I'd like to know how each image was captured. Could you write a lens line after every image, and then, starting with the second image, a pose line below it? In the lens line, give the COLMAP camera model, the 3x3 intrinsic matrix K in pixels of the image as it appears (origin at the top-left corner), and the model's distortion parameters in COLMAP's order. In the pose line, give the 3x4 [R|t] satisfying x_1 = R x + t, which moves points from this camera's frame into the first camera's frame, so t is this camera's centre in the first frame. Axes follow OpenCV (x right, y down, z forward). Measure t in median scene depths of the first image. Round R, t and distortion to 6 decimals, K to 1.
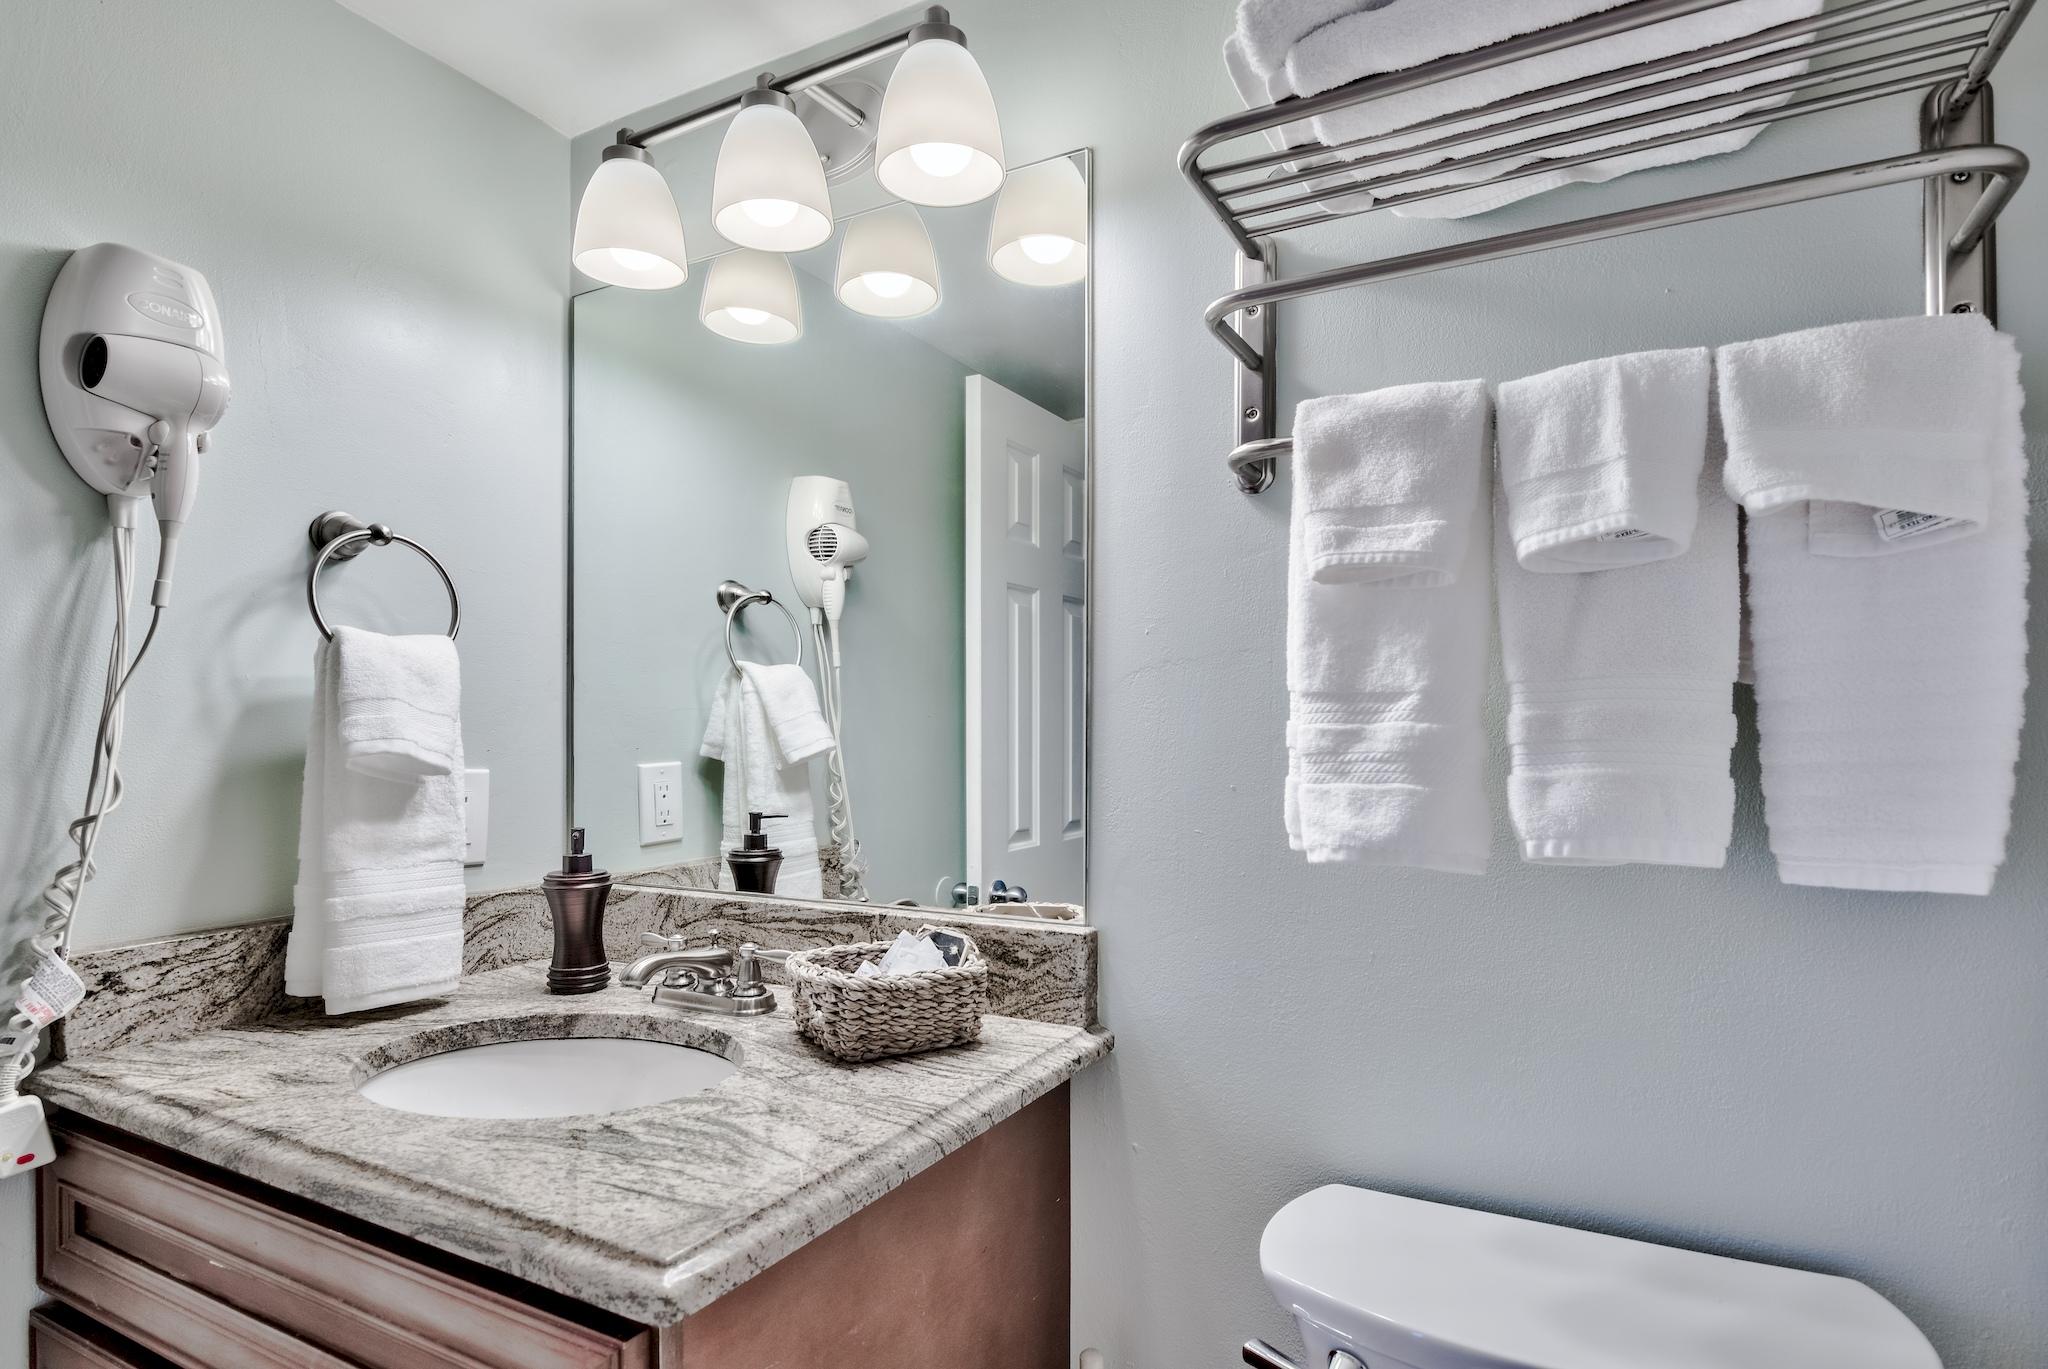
lens RADIAL K [[1017.7, 0, 1023.3], [0, 1017.7, 739.6], [0, 0, 1]] dist [-0.008507, -0.000335]
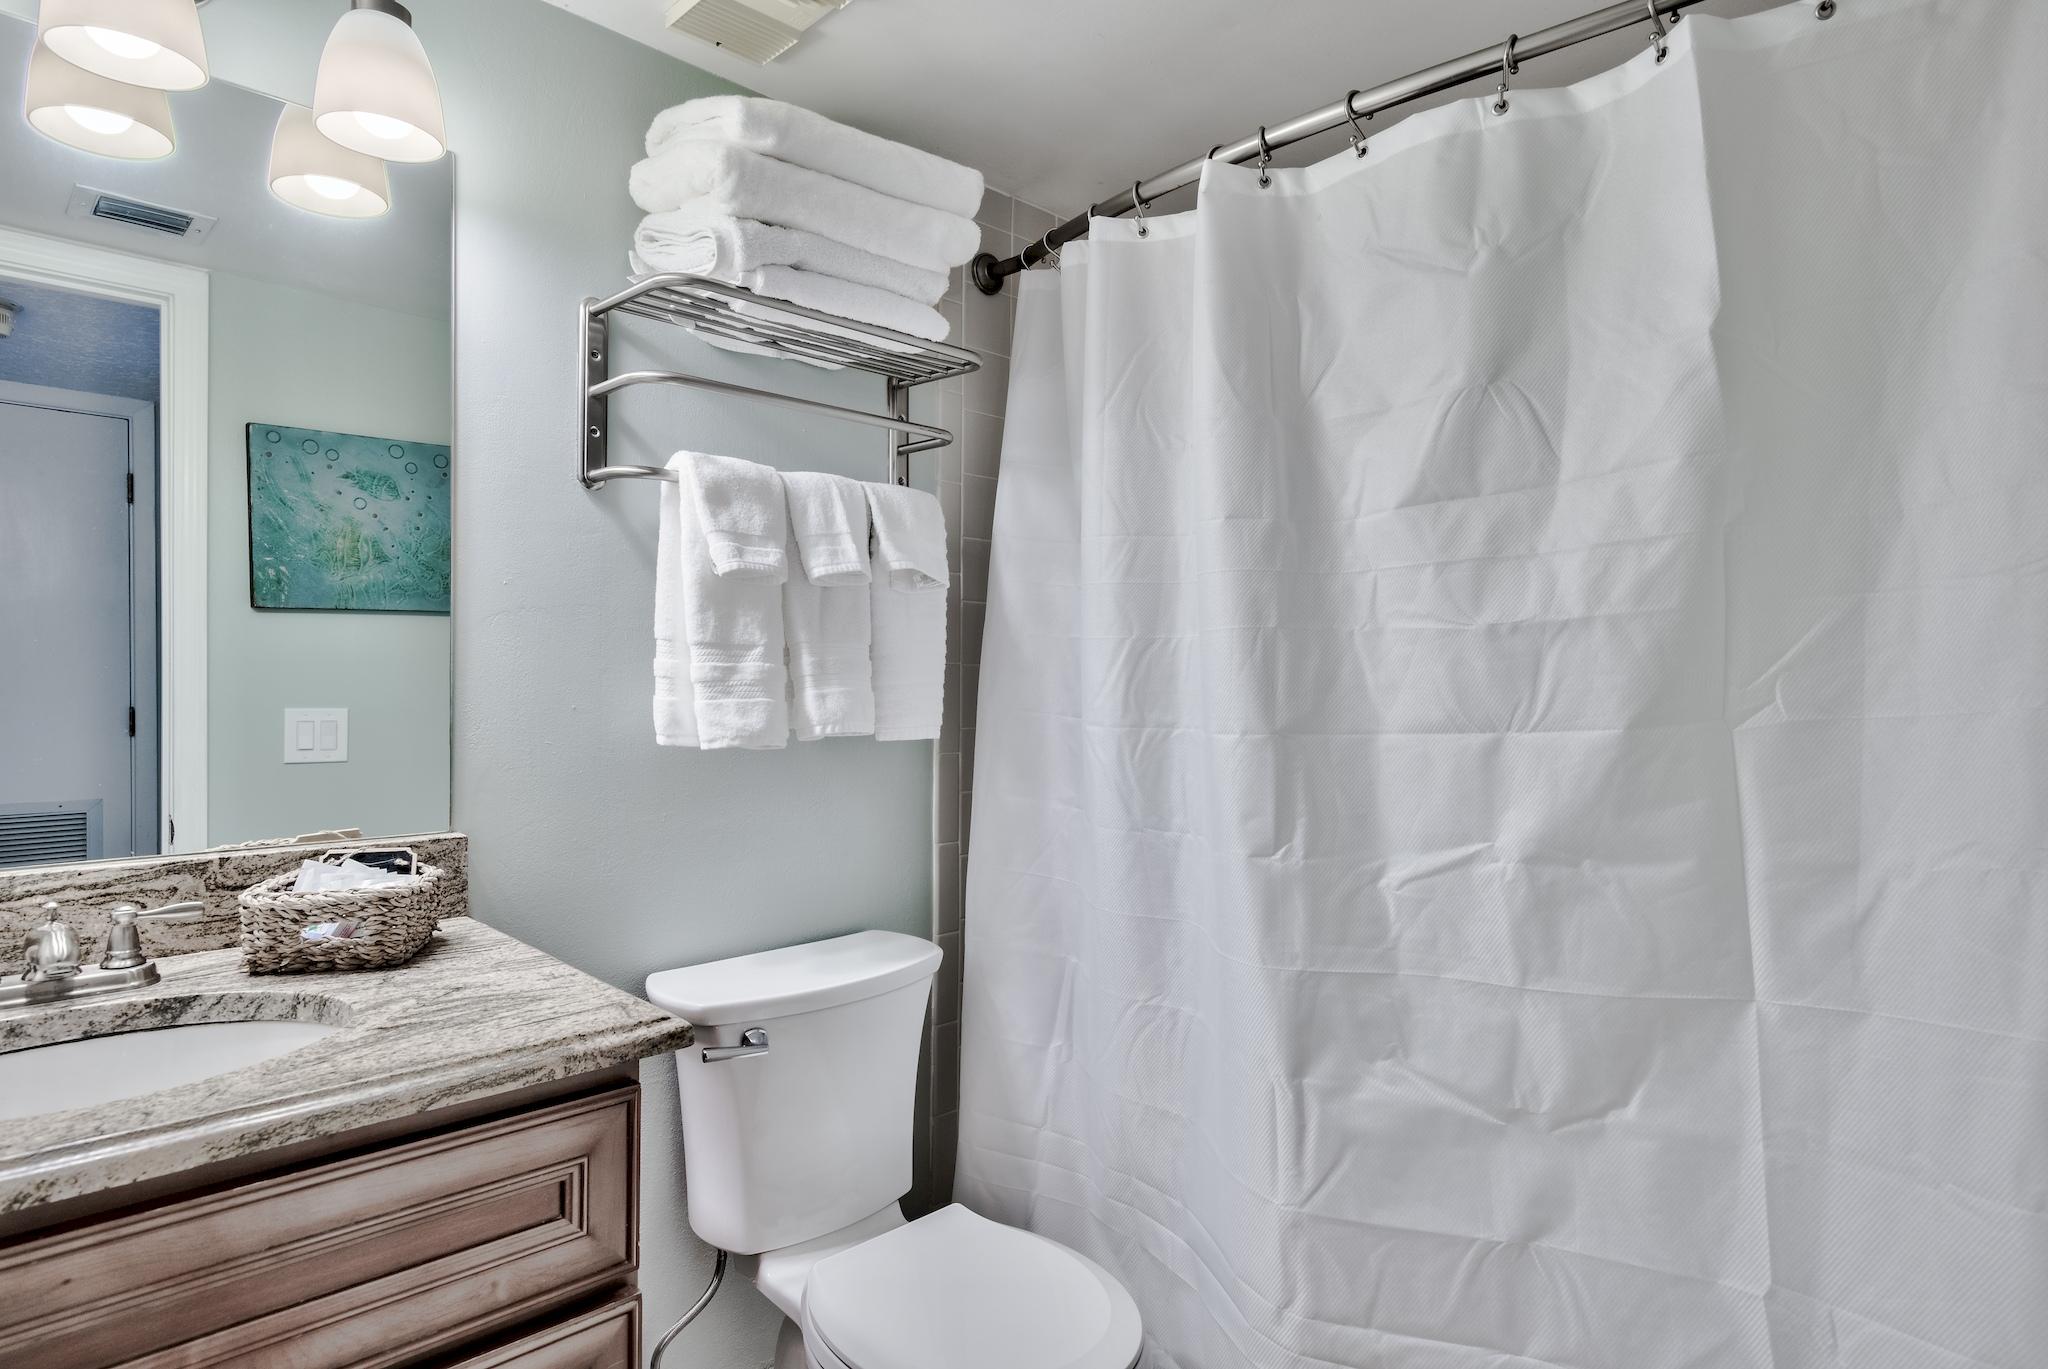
lens RADIAL K [[1224.3, 0, 1024.0], [0, 1224.3, 684.5], [0, 0, 1]] dist [0.001128, -0.000094]
pose [[0.276198, -0.000915, 0.961100, -1.489142], [-0.005127, 0.999984, 0.002426, 0.012593], [-0.961087, -0.005598, 0.276189, -0.005507]]
